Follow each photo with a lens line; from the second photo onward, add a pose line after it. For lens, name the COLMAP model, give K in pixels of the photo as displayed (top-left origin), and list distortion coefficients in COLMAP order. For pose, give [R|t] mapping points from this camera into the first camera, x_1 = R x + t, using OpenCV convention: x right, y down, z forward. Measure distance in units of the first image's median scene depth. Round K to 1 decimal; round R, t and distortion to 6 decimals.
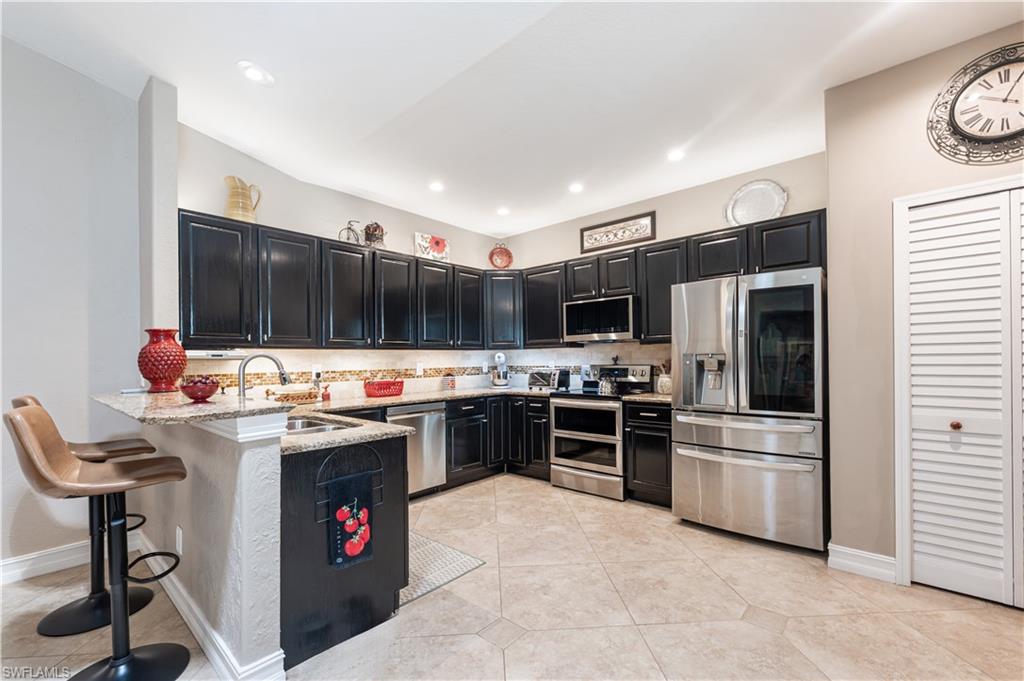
lens RADIAL K [[437.6, 0, 508.1], [0, 437.6, 364.1], [0, 0, 1]] dist [0.000996, 0.000238]
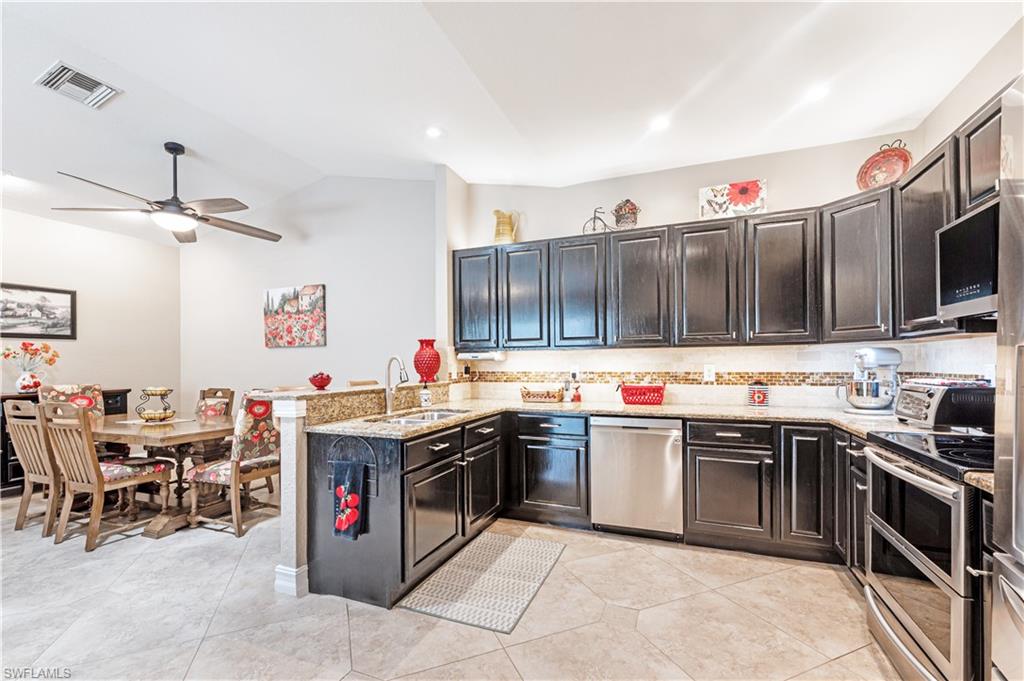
lens RADIAL K [[437.6, 0, 508.1], [0, 437.6, 364.1], [0, 0, 1]] dist [0.000996, 0.000238]
pose [[0.333424, 0.014364, -0.942668, 0.417561], [-0.007476, 0.999893, 0.012592, -0.011031], [0.942747, 0.002849, 0.333496, 0.481363]]
